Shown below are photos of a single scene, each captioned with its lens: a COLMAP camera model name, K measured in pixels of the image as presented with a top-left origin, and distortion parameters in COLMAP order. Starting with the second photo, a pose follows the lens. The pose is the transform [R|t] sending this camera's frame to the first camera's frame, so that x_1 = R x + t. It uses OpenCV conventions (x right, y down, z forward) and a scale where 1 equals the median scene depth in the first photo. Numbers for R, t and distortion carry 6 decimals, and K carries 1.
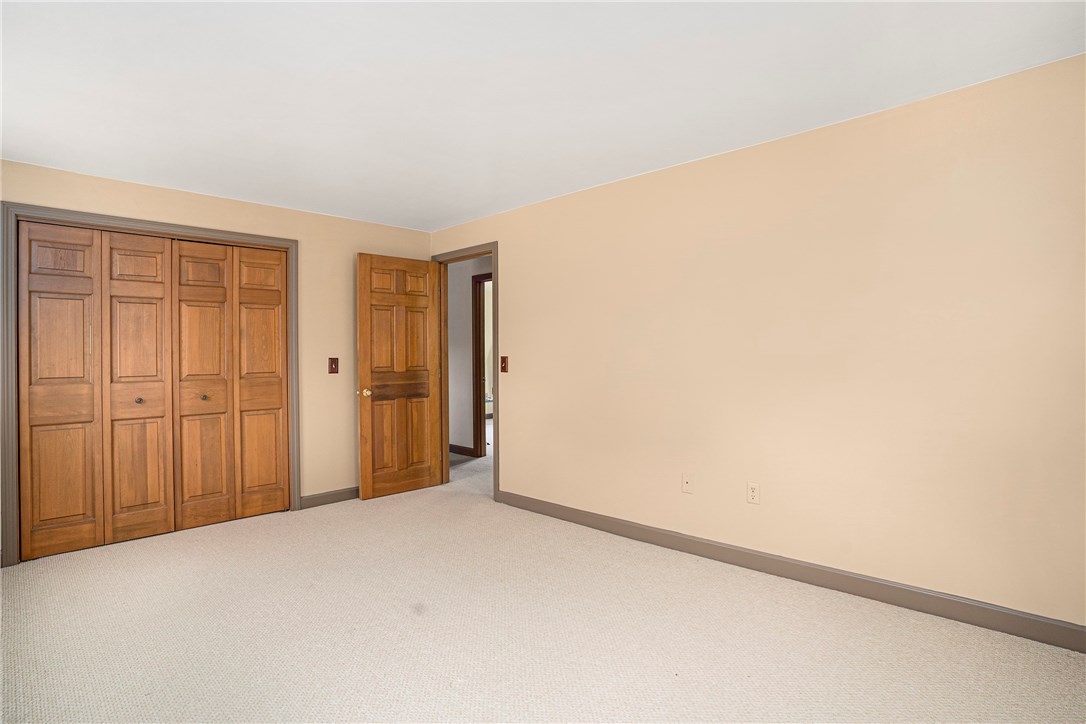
lens RADIAL K [[550.5, 0, 544.3], [0, 550.5, 352.4], [0, 0, 1]] dist [-0.049637, 0.019011]
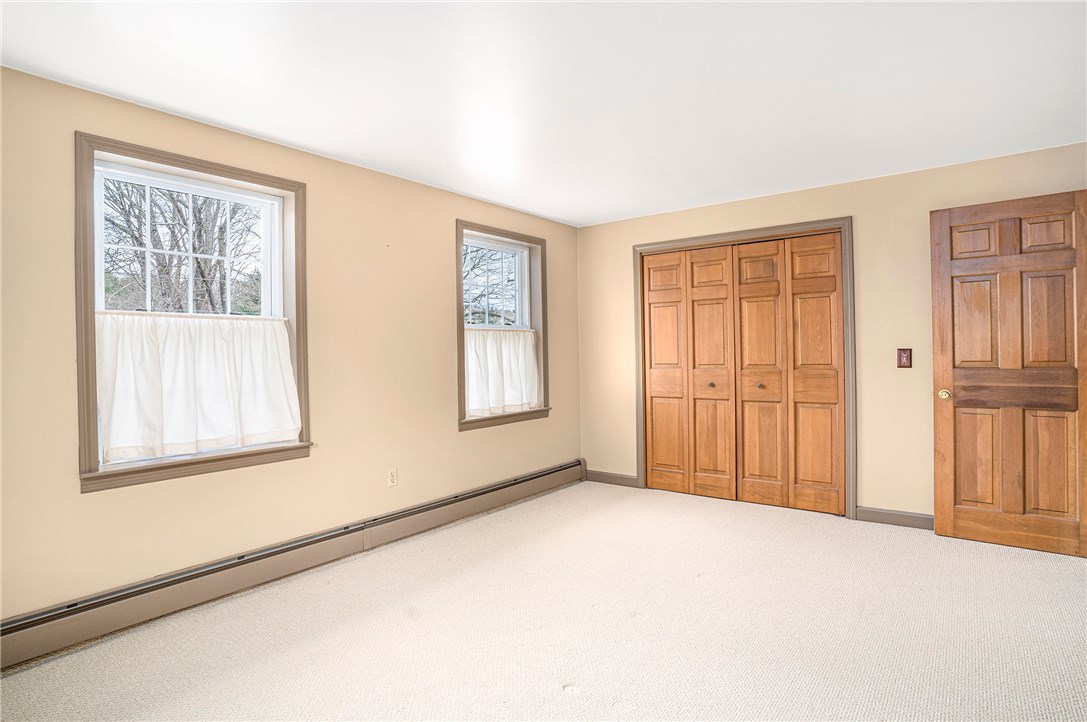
lens RADIAL K [[561.2, 0, 546.1], [0, 561.2, 352.9], [0, 0, 1]] dist [-0.023862, 0.001759]
pose [[0.148313, 0.009777, -0.988892, 0.392482], [0.017062, 0.999777, 0.012443, -0.003123], [0.988793, -0.018718, 0.148113, 0.394565]]
